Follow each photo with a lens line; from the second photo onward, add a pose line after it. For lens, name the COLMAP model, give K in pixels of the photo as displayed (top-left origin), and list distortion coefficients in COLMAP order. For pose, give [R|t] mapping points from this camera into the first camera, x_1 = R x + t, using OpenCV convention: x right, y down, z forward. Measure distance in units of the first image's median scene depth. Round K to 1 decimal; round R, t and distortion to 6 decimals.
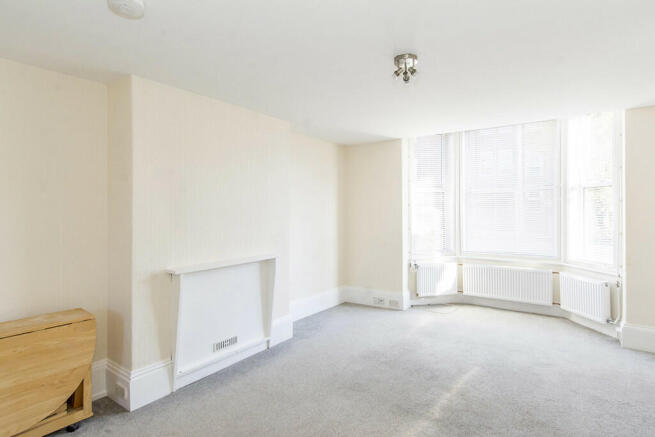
lens RADIAL K [[334.2, 0, 327.7], [0, 334.2, 205.0], [0, 0, 1]] dist [0.000710, 0.000002]
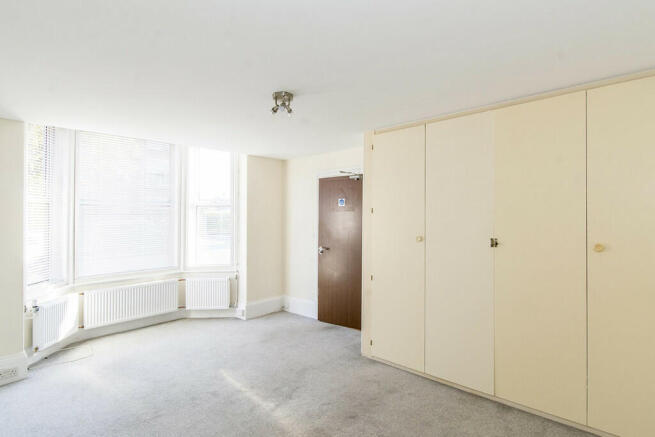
lens RADIAL K [[346.0, 0, 344.8], [0, 346.0, 213.4], [0, 0, 1]] dist [-0.001218, 0.000452]
pose [[0.121732, 0.017168, 0.992415, -0.416140], [-0.002994, 0.999852, -0.016929, -0.005372], [-0.992558, -0.000910, 0.121765, 0.301570]]
